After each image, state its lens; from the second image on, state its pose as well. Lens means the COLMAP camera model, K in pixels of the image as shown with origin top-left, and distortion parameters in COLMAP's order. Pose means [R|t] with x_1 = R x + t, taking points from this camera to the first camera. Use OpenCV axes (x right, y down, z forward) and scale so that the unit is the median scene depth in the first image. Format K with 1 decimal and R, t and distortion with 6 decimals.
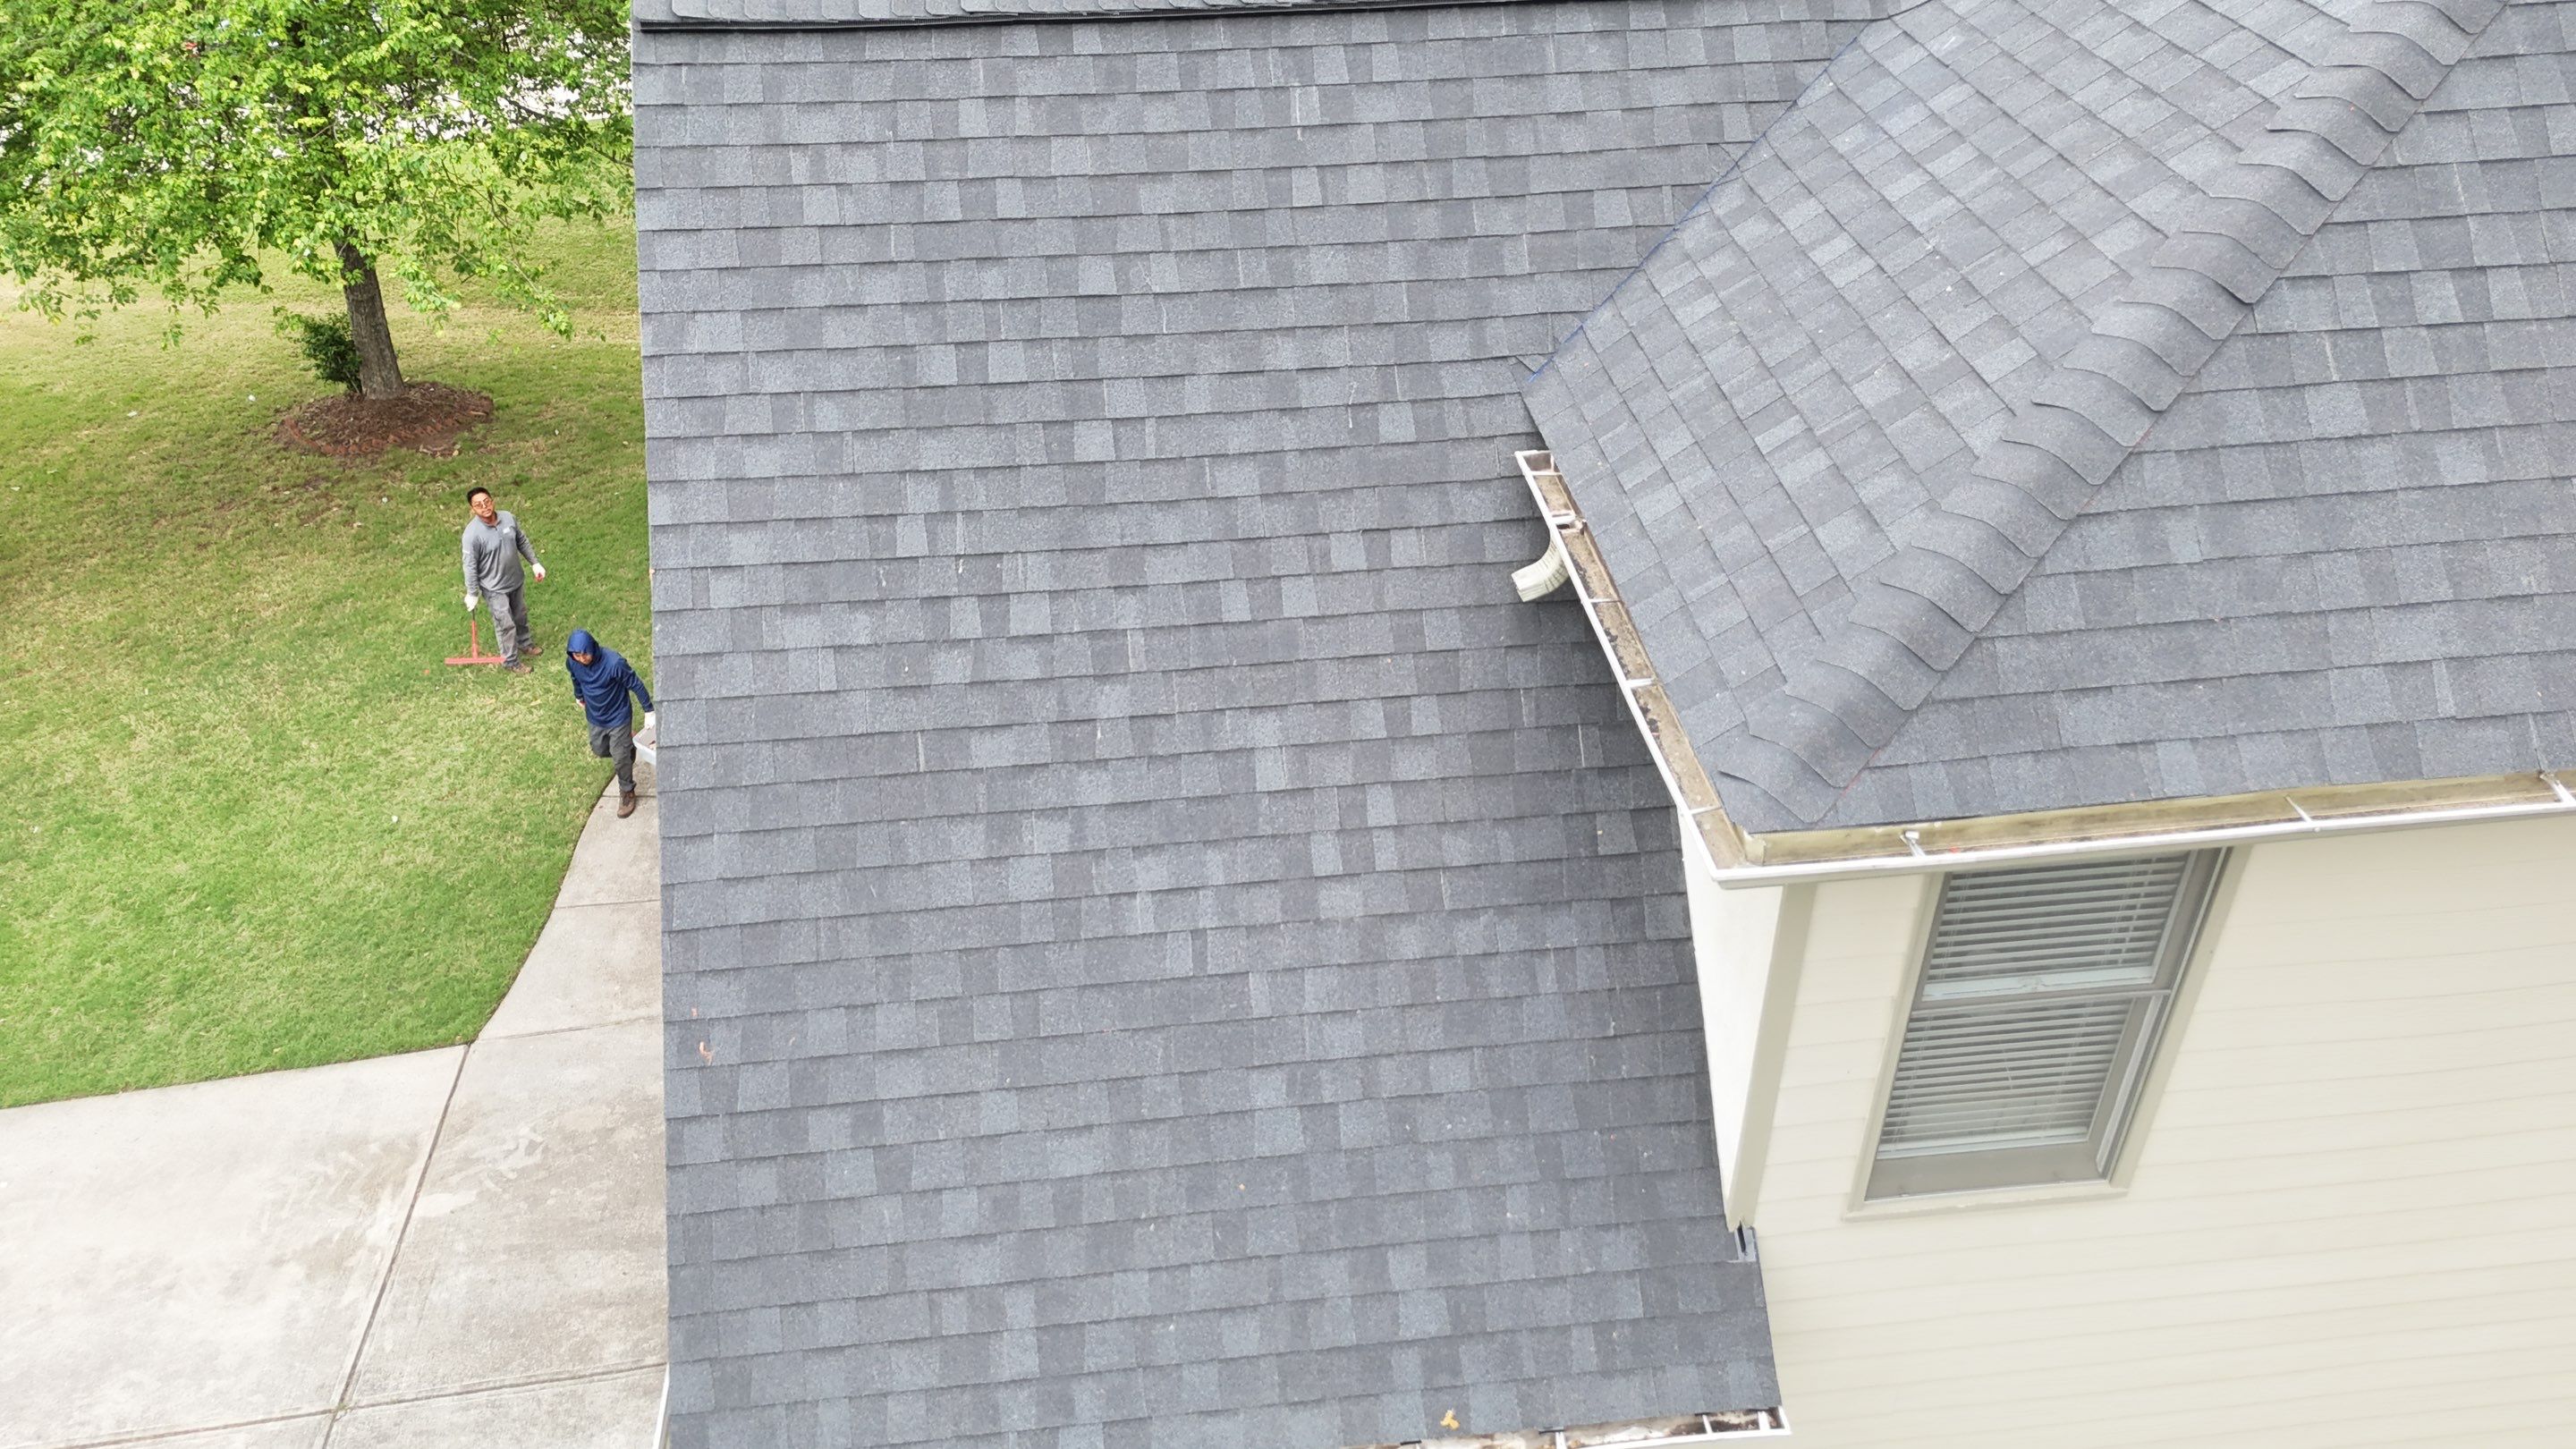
lens RADIAL K [[1891.5, 0, 1284.5], [0, 1891.5, 731.2], [0, 0, 1]] dist [0.078557, -0.071643]
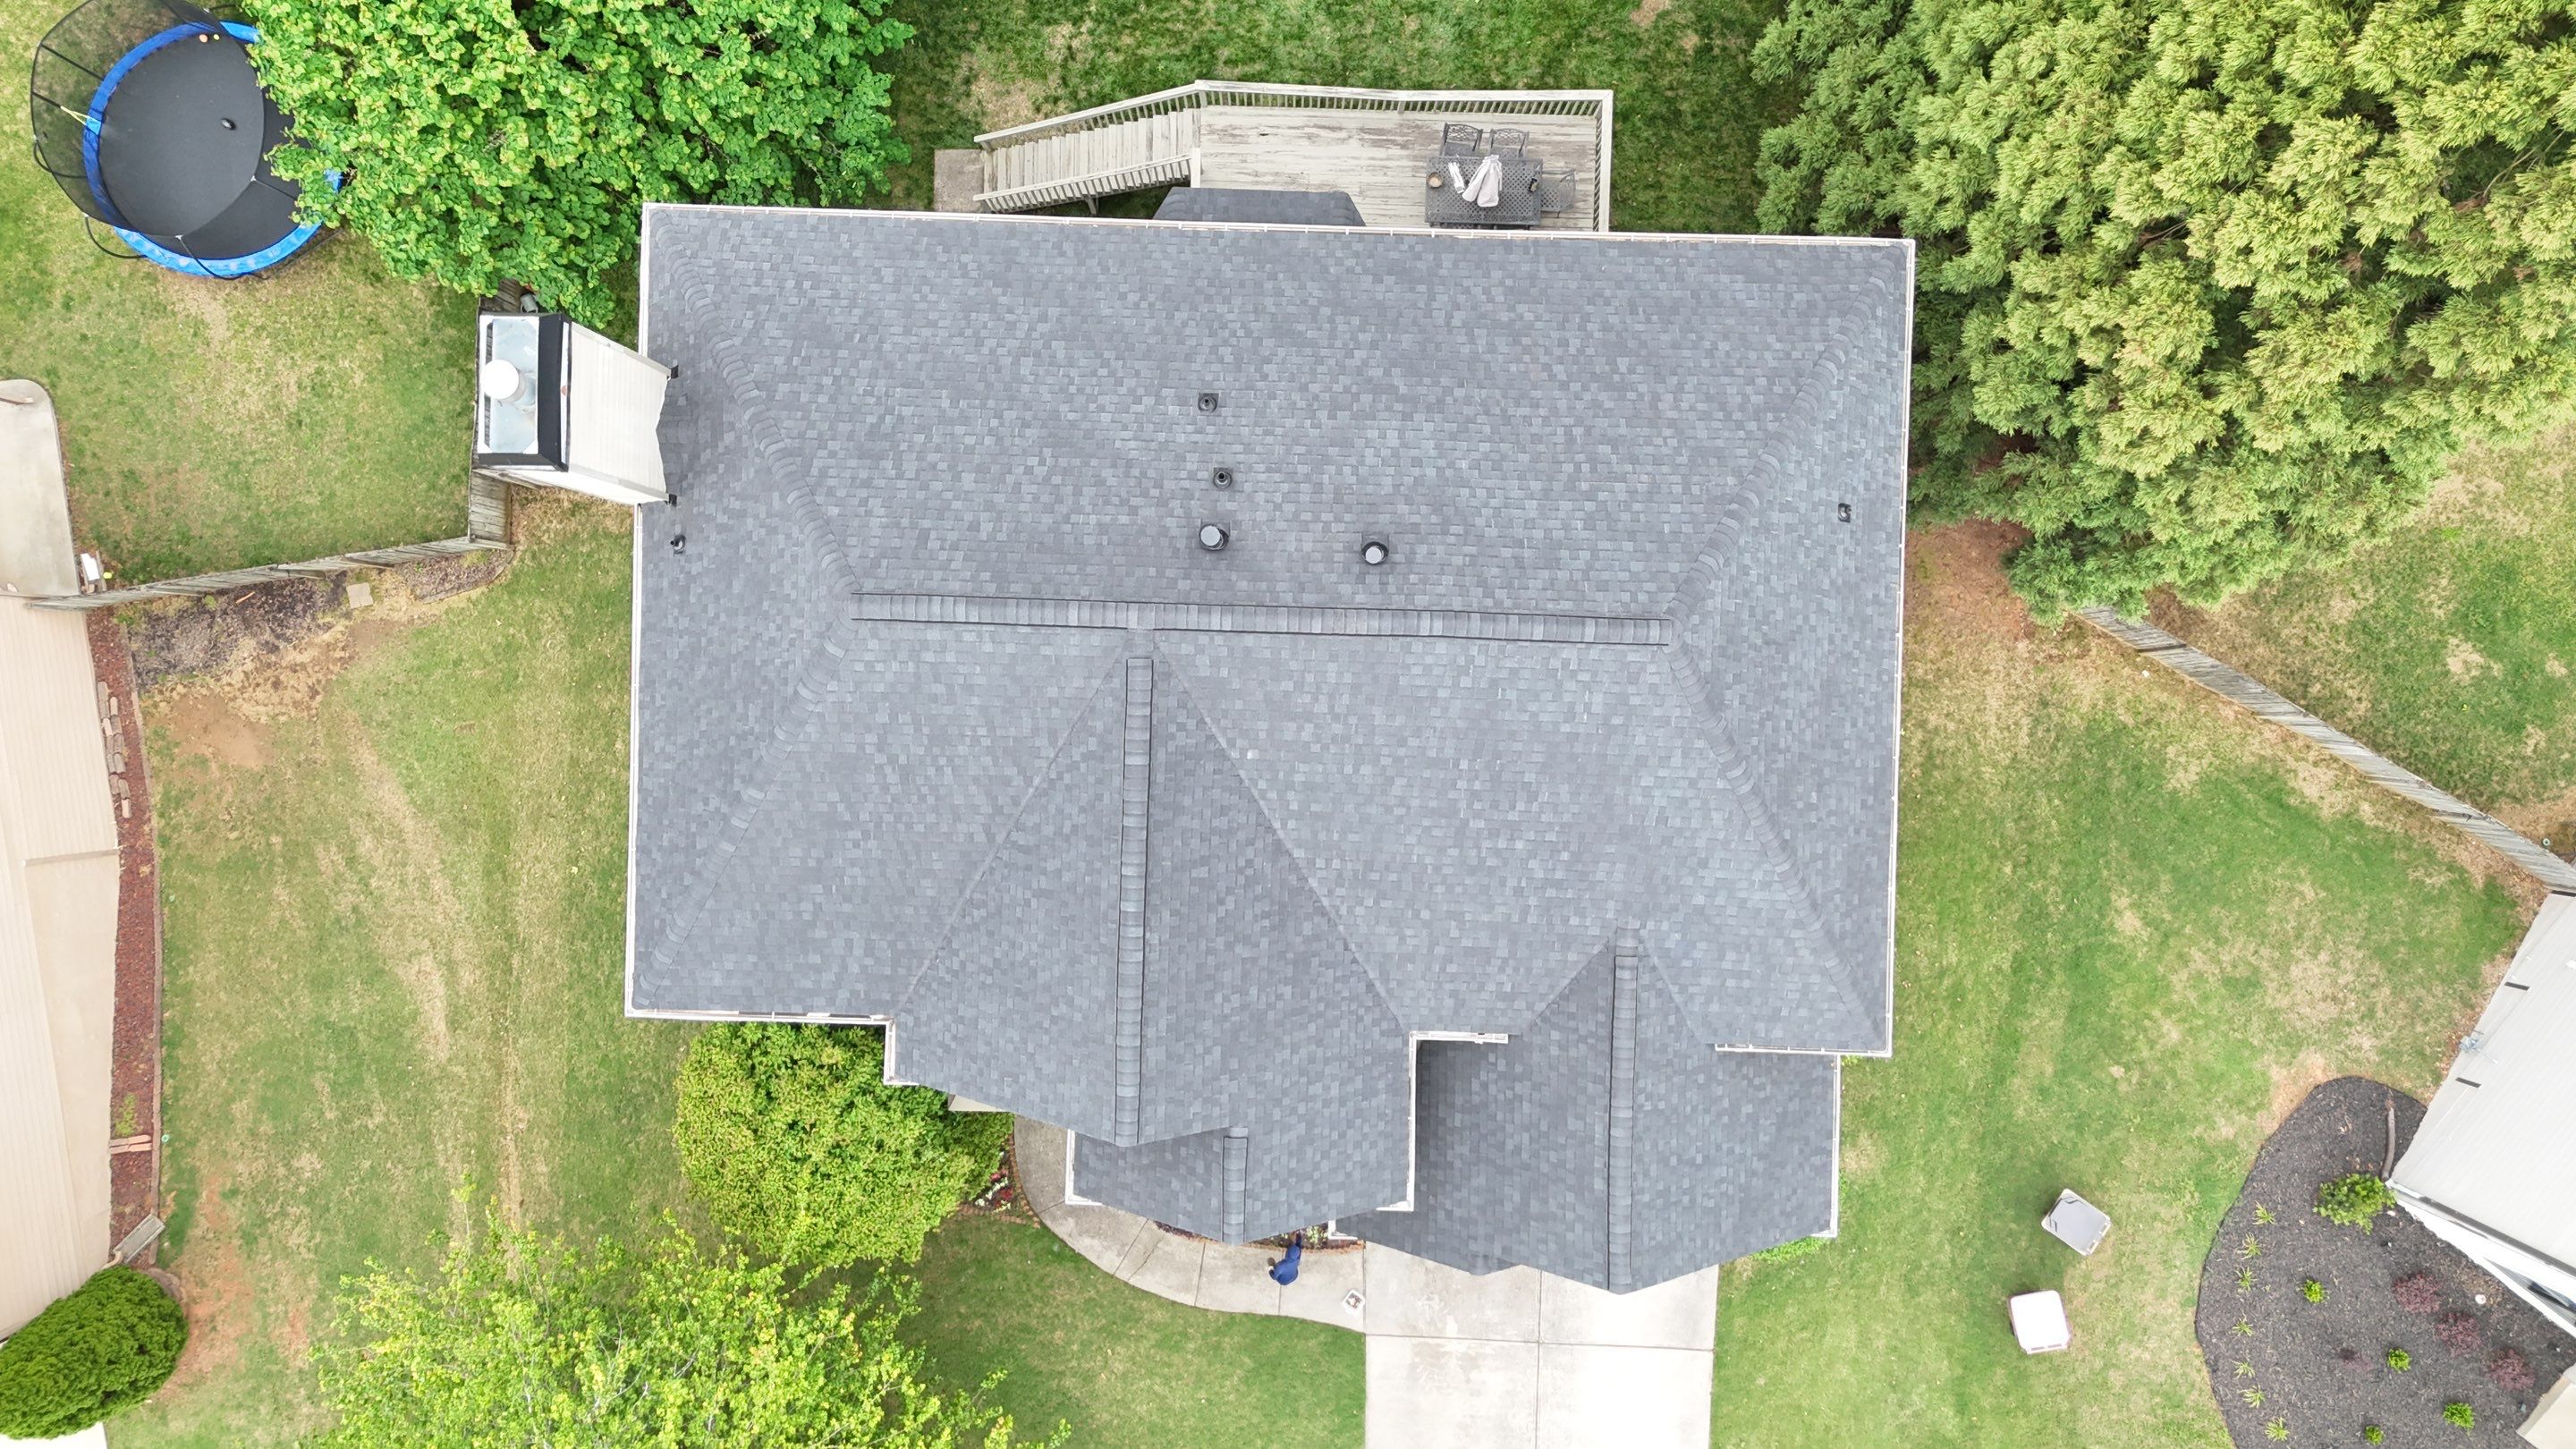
lens RADIAL K [[1891.5, 0, 1290.1], [0, 1891.5, 709.5], [0, 0, 1]] dist [0.078557, -0.071643]
pose [[0.139652, -0.990170, 0.007805, 0.659513], [0.583882, 0.088711, 0.806977, -3.866744], [-0.799737, -0.108138, 0.590531, -0.528913]]
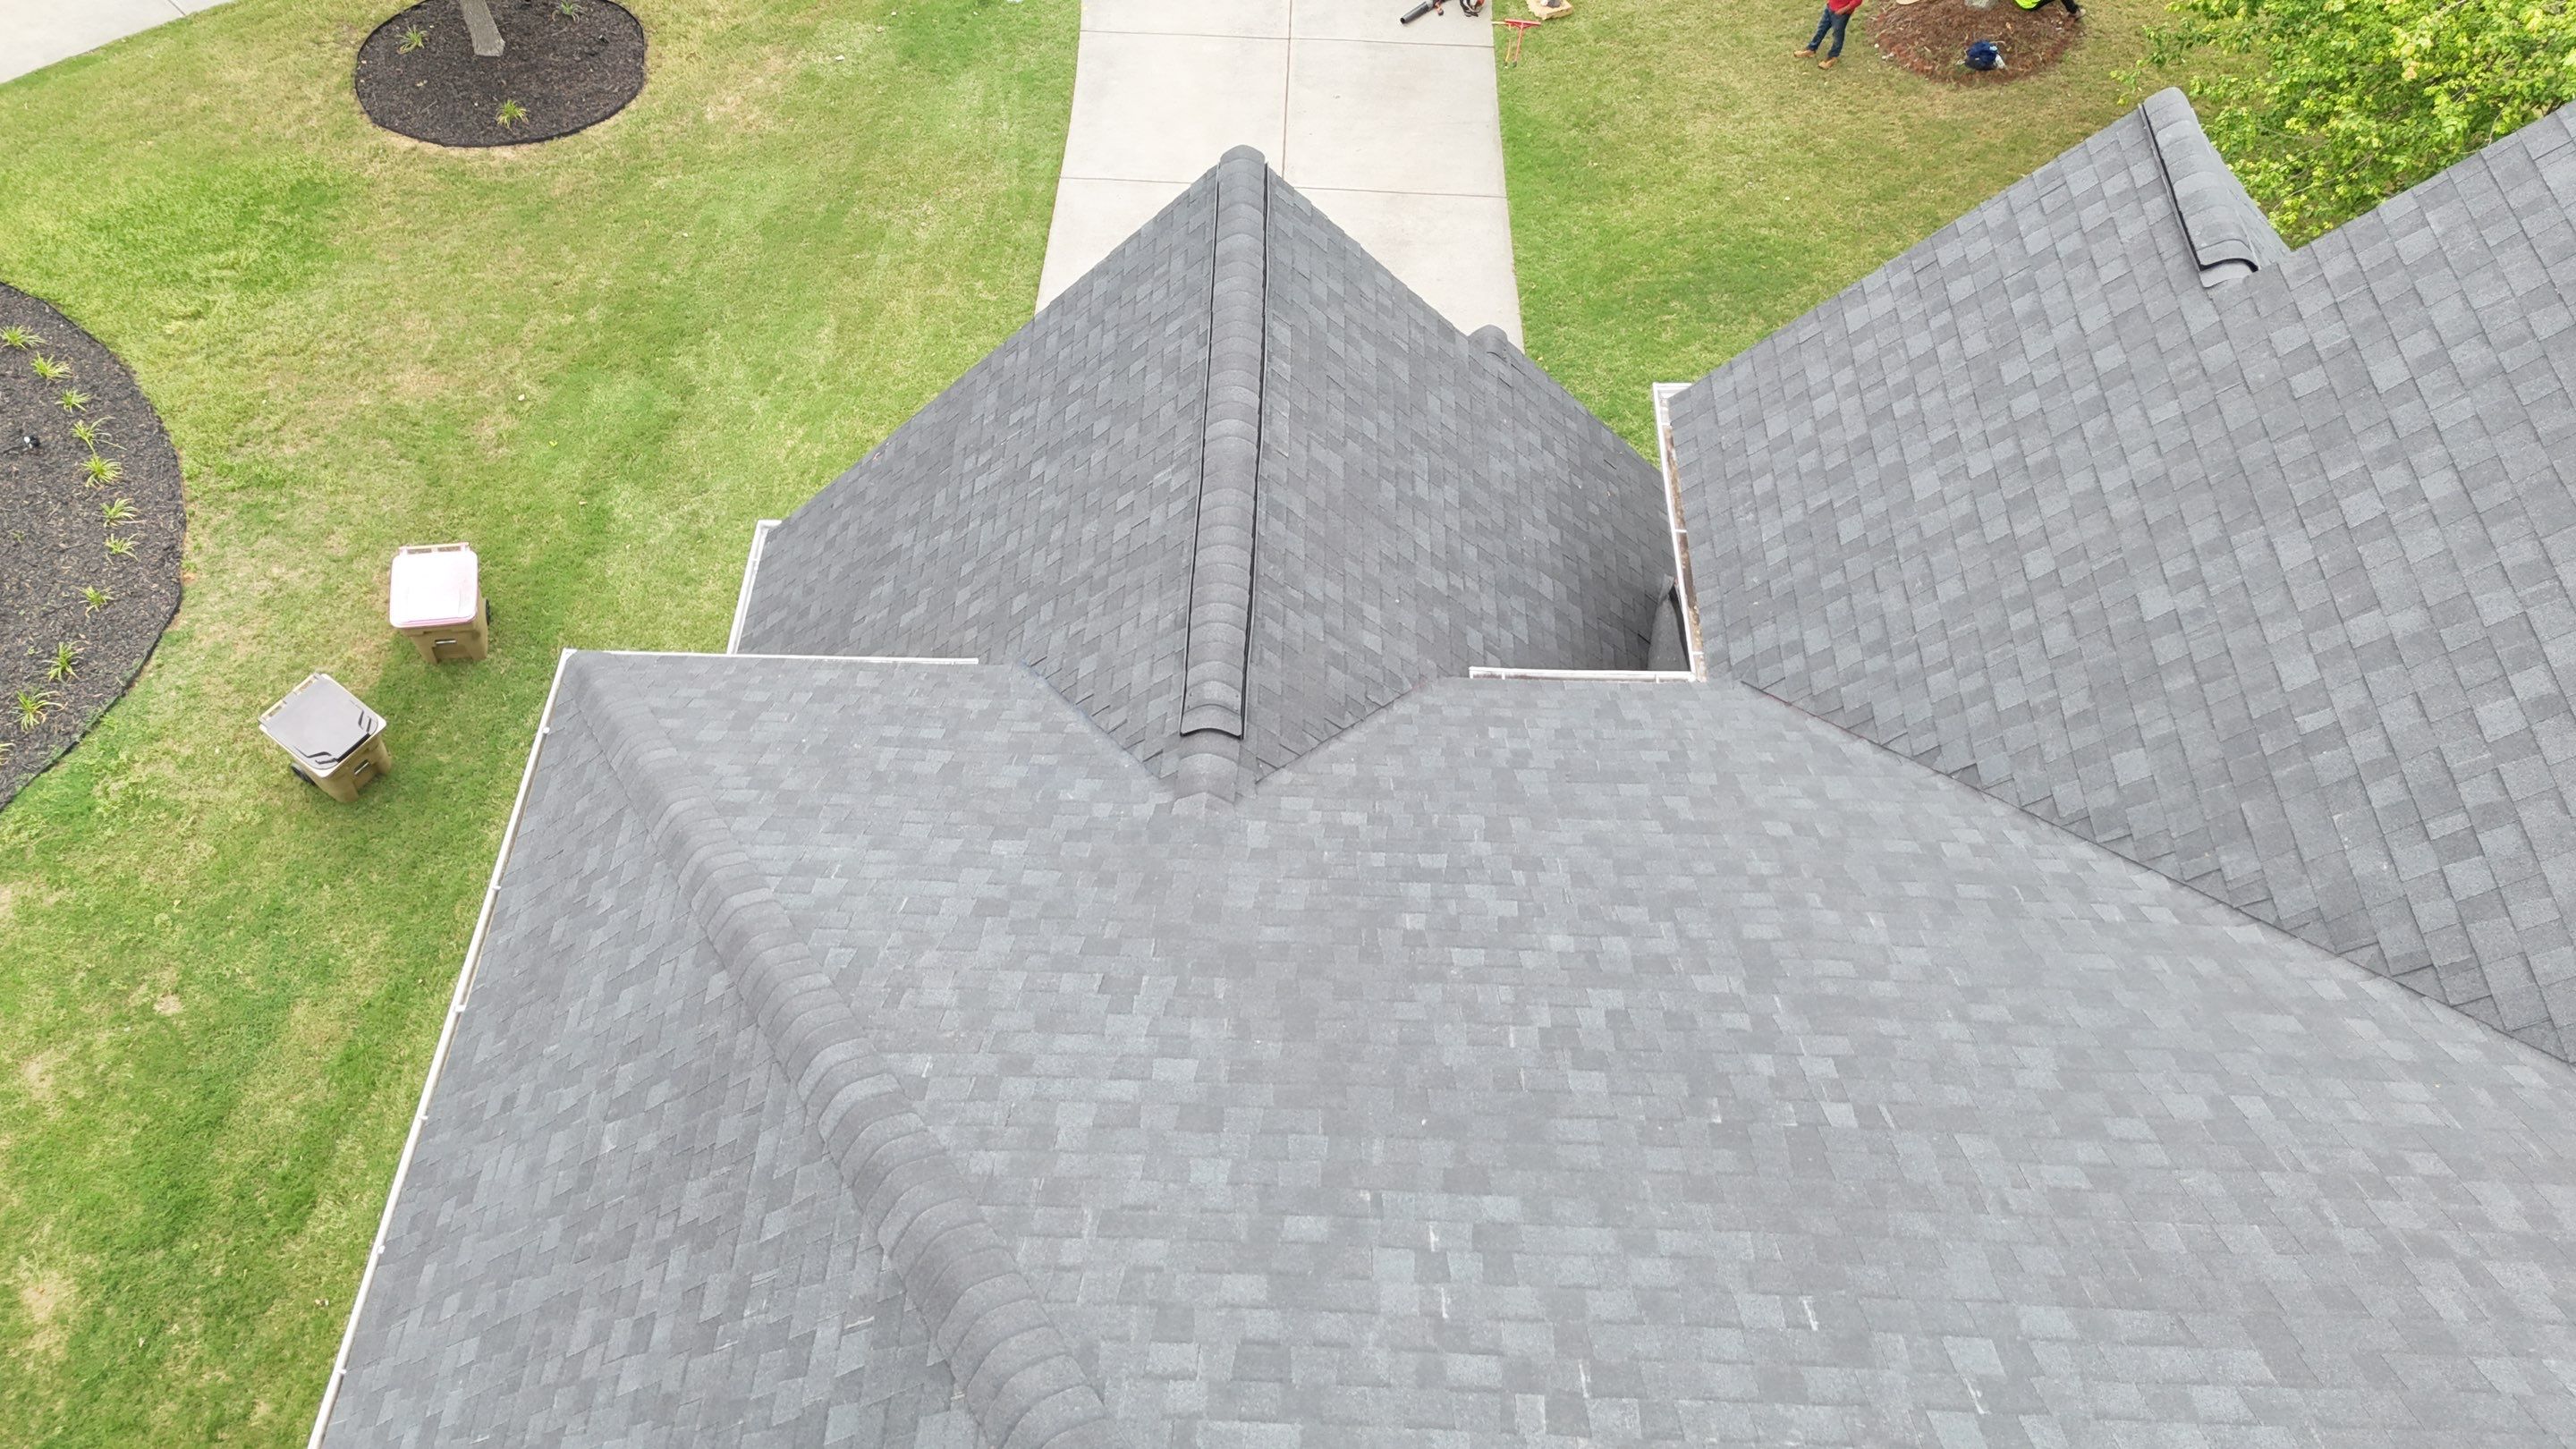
lens RADIAL K [[1891.5, 0, 1286.0], [0, 1891.5, 720.5], [0, 0, 1]] dist [0.078557, -0.071643]
pose [[-0.134662, 0.808583, -0.572765, 1.064327], [-0.579325, 0.404703, 0.707529, -1.435580], [0.803896, 0.427095, 0.413935, 0.563504]]
